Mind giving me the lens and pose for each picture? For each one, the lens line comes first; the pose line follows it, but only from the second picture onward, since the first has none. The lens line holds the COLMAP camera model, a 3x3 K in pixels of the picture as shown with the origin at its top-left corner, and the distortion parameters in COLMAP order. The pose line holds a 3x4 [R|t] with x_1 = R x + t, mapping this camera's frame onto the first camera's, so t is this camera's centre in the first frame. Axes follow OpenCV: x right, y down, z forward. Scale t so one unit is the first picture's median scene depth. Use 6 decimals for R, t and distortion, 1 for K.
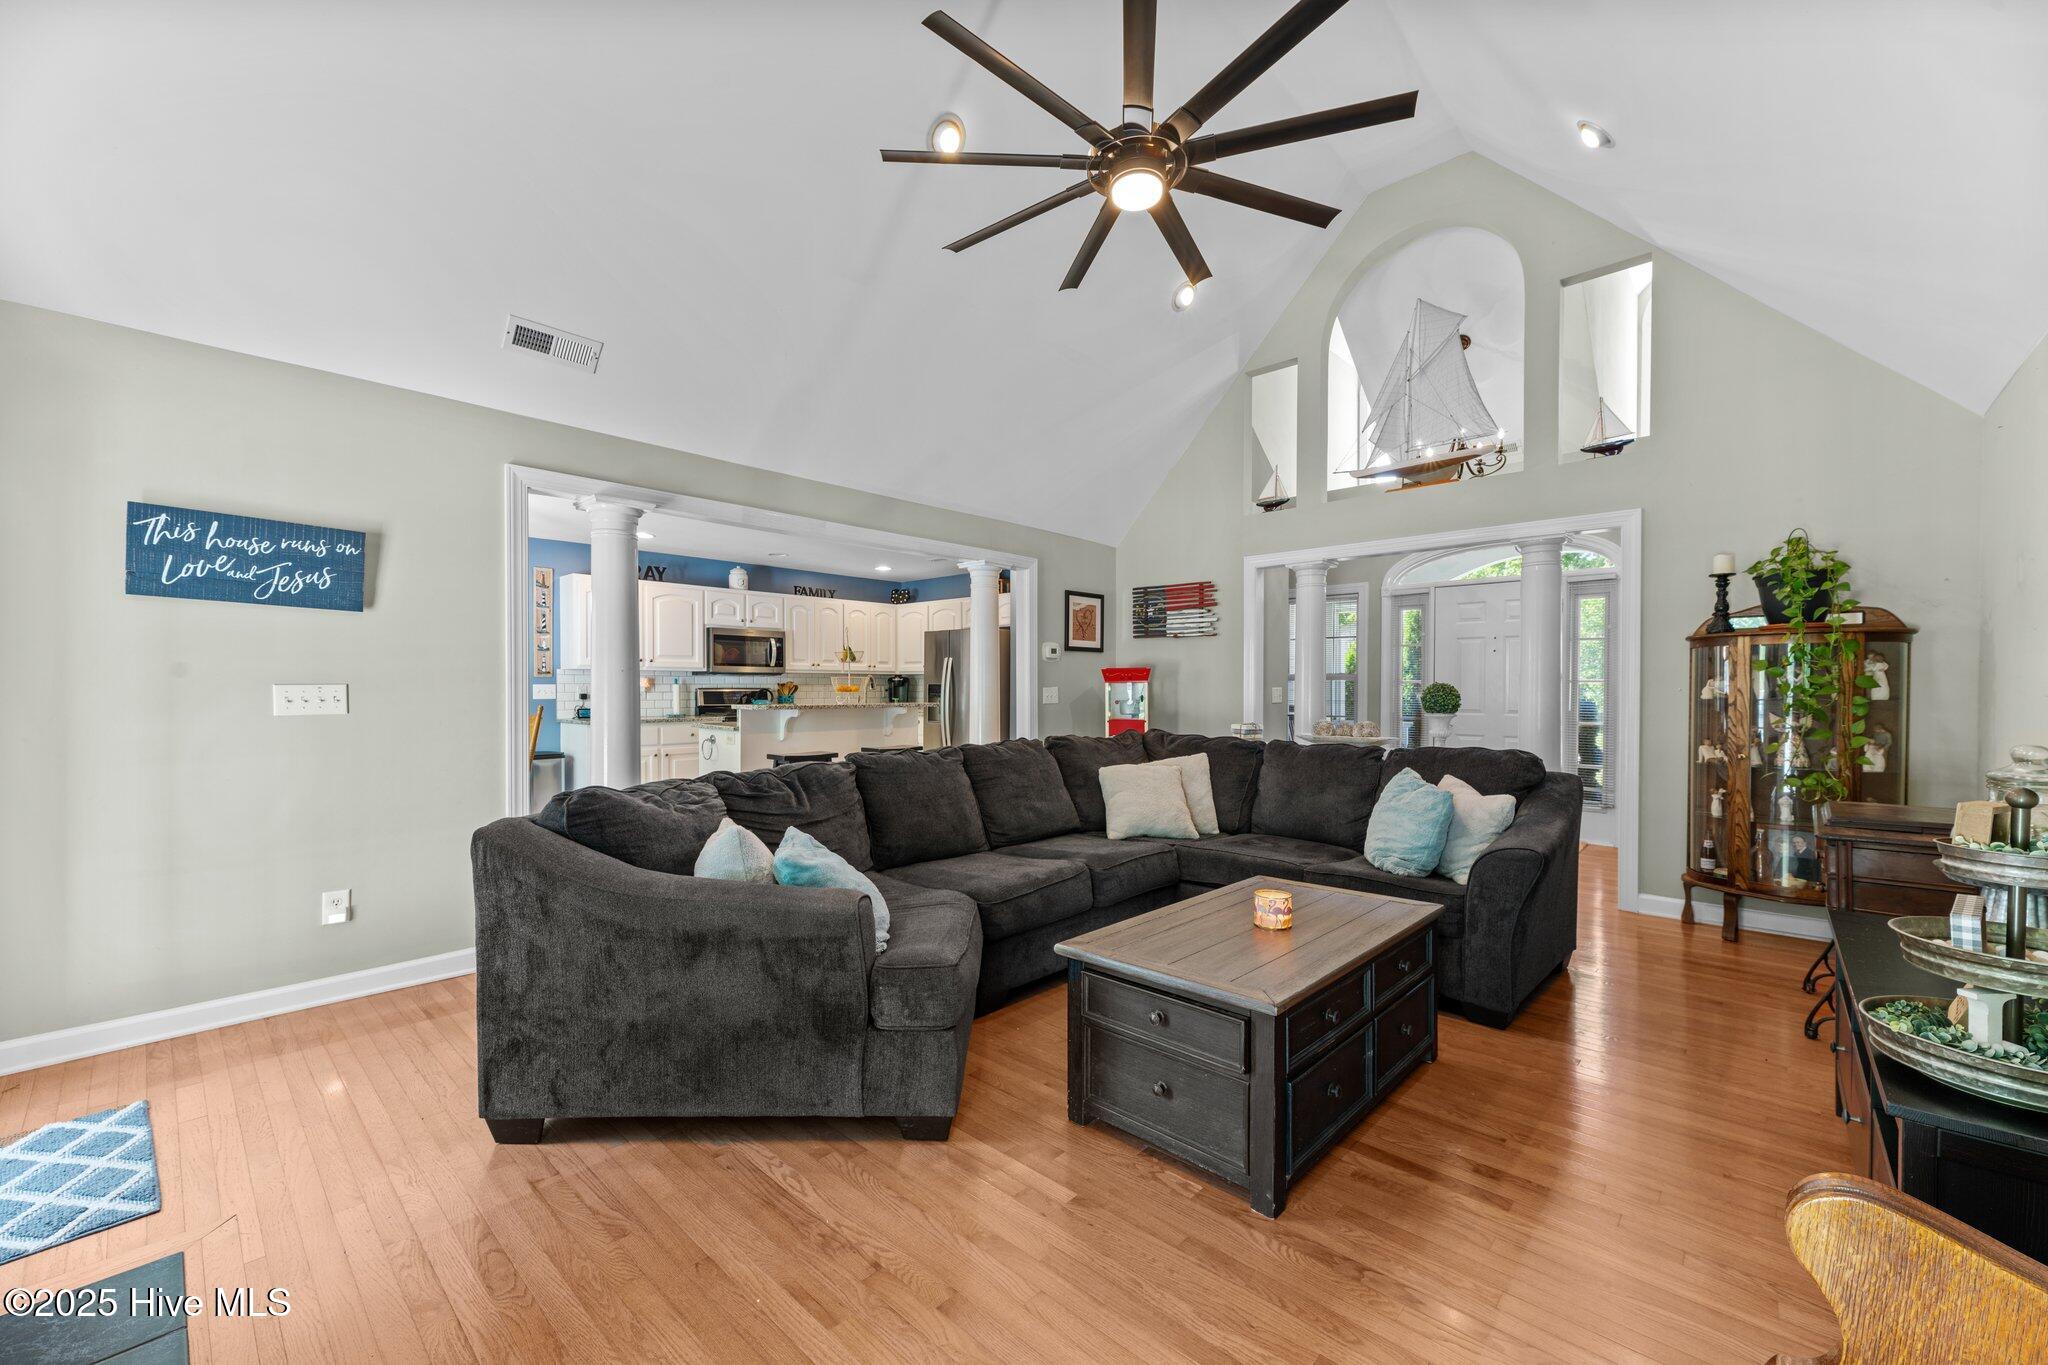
lens RADIAL K [[808.0, 0, 1023.9], [0, 808.0, 701.3], [0, 0, 1]] dist [0.017138, -0.005567]
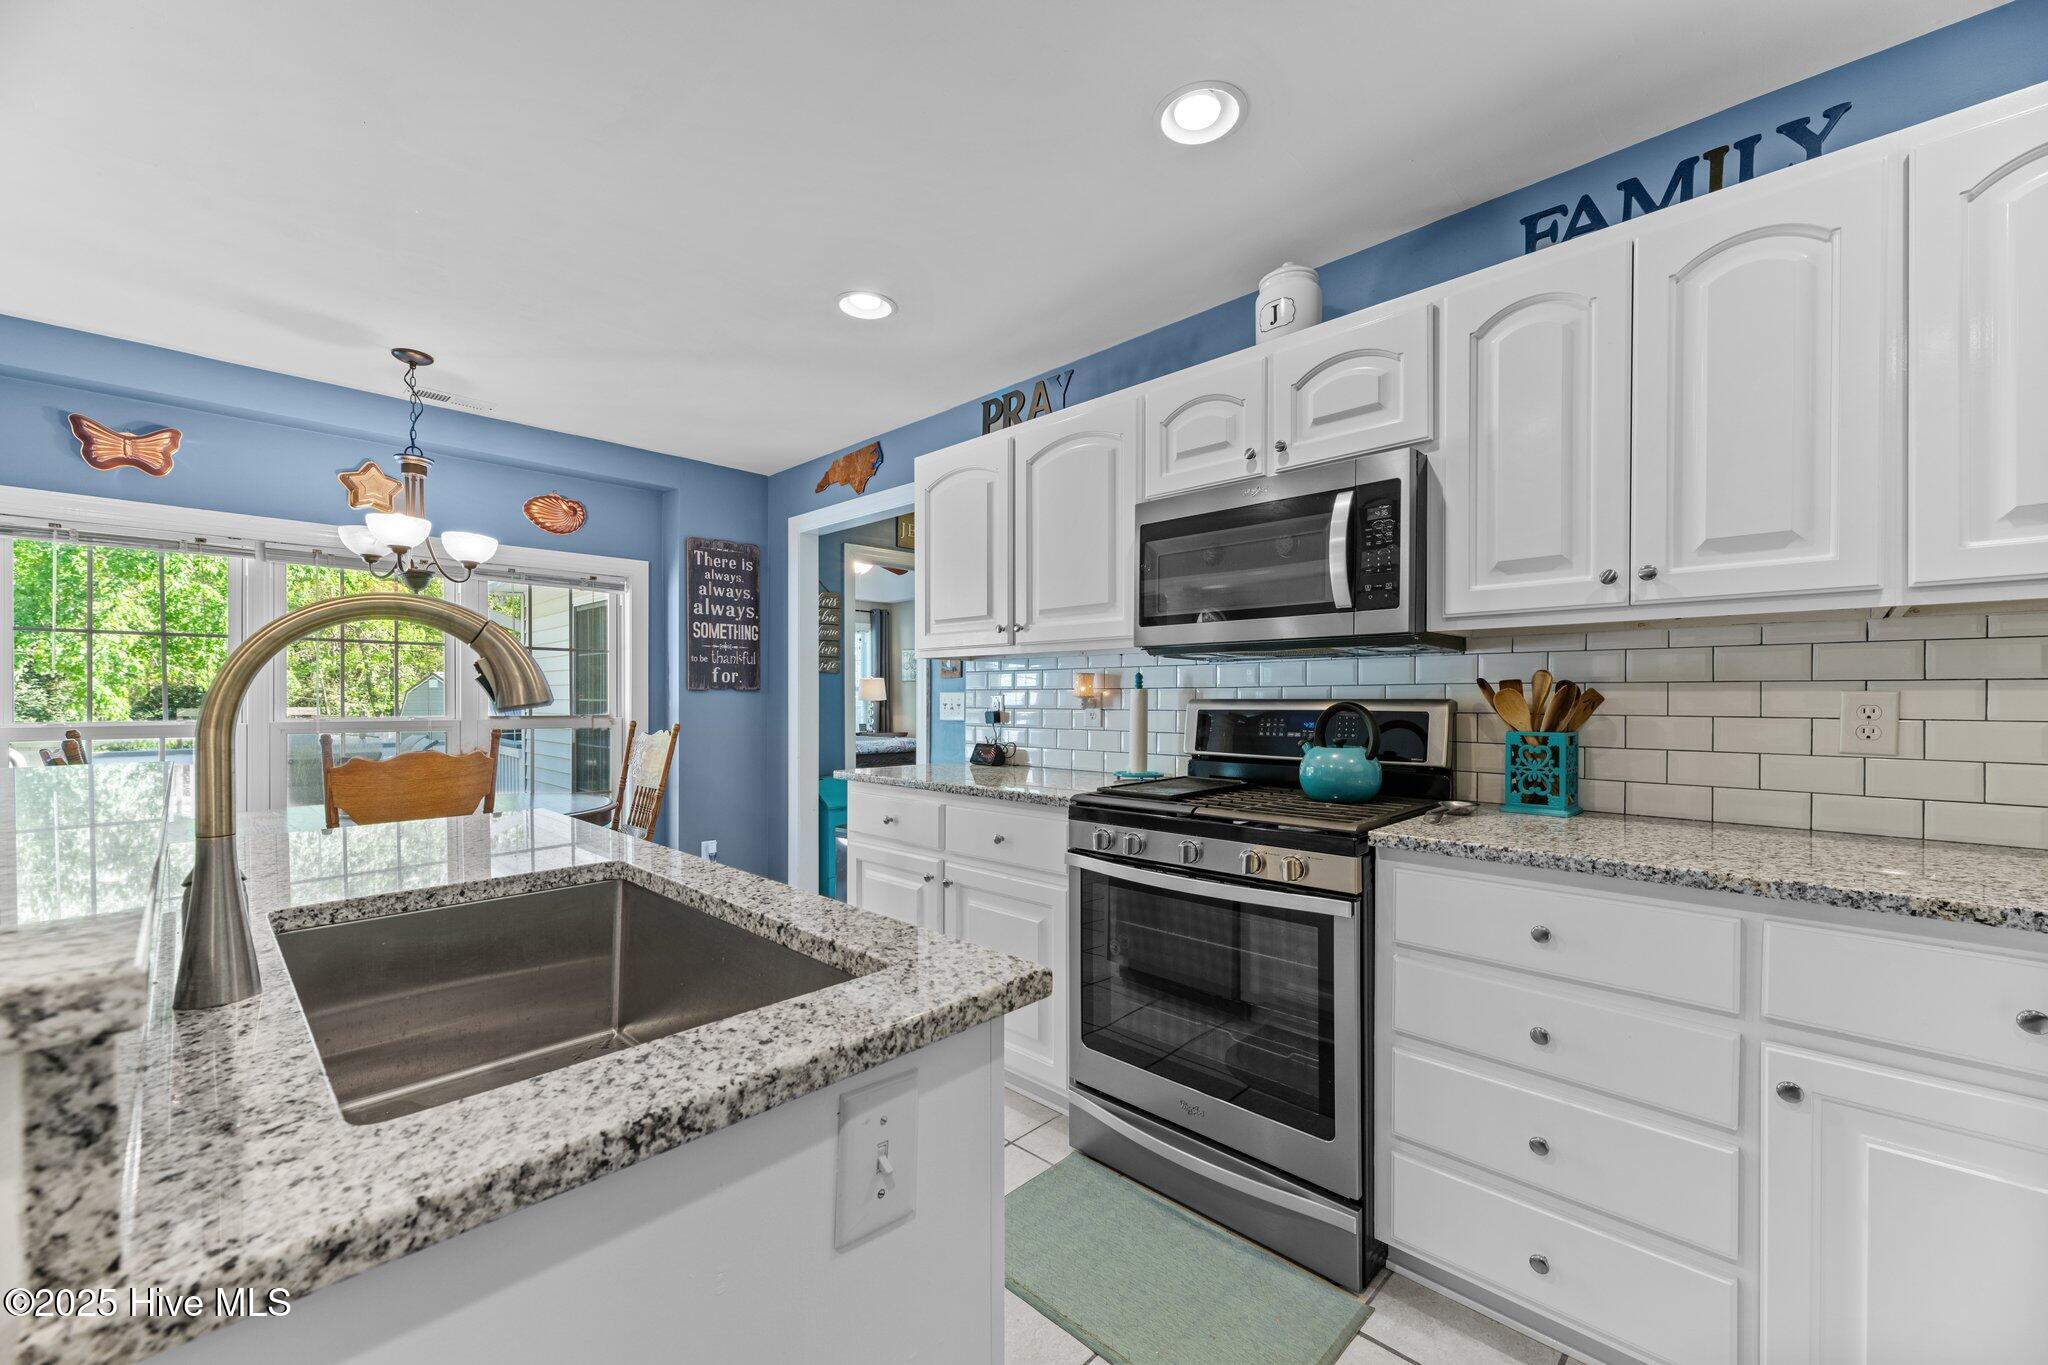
lens RADIAL K [[809.8, 0, 1023.5], [0, 809.8, 701.0], [0, 0, 1]] dist [0.016696, -0.005420]
pose [[-0.020907, 0.001294, -0.999781, -0.078311], [-0.017203, 0.999851, 0.001654, -0.016613], [0.999633, 0.017234, -0.020881, 1.032419]]
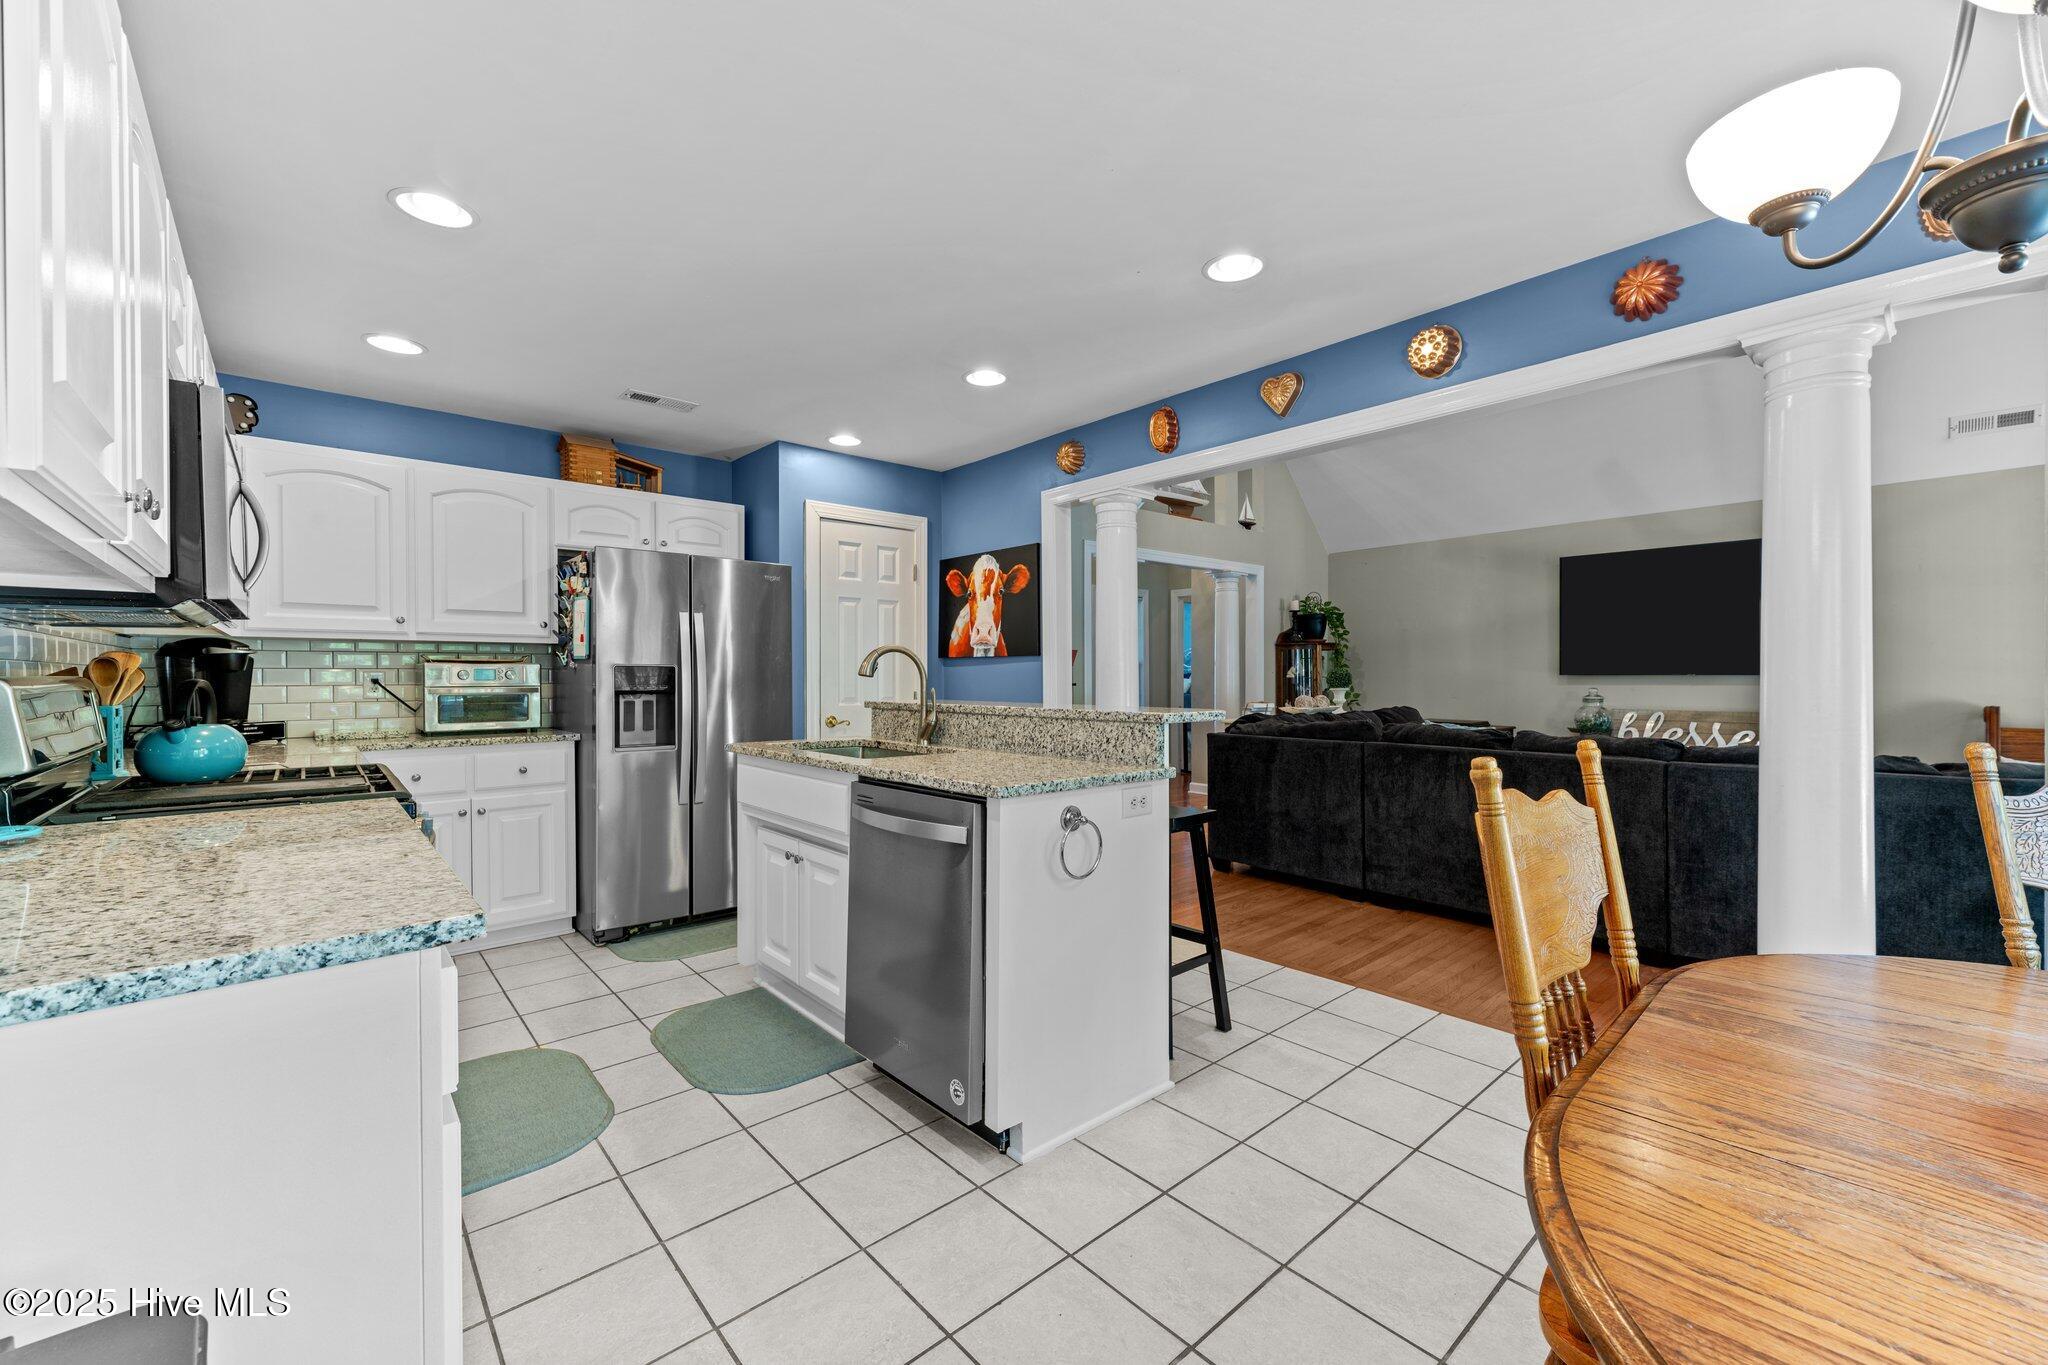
lens RADIAL K [[815.4, 0, 1029.8], [0, 815.4, 685.0], [0, 0, 1]] dist [0.015369, 0.000035]
pose [[0.097565, -0.016157, 0.995098, -0.622305], [0.020255, 0.999693, 0.014246, -0.013774], [-0.995023, 0.018766, 0.097862, 0.825011]]
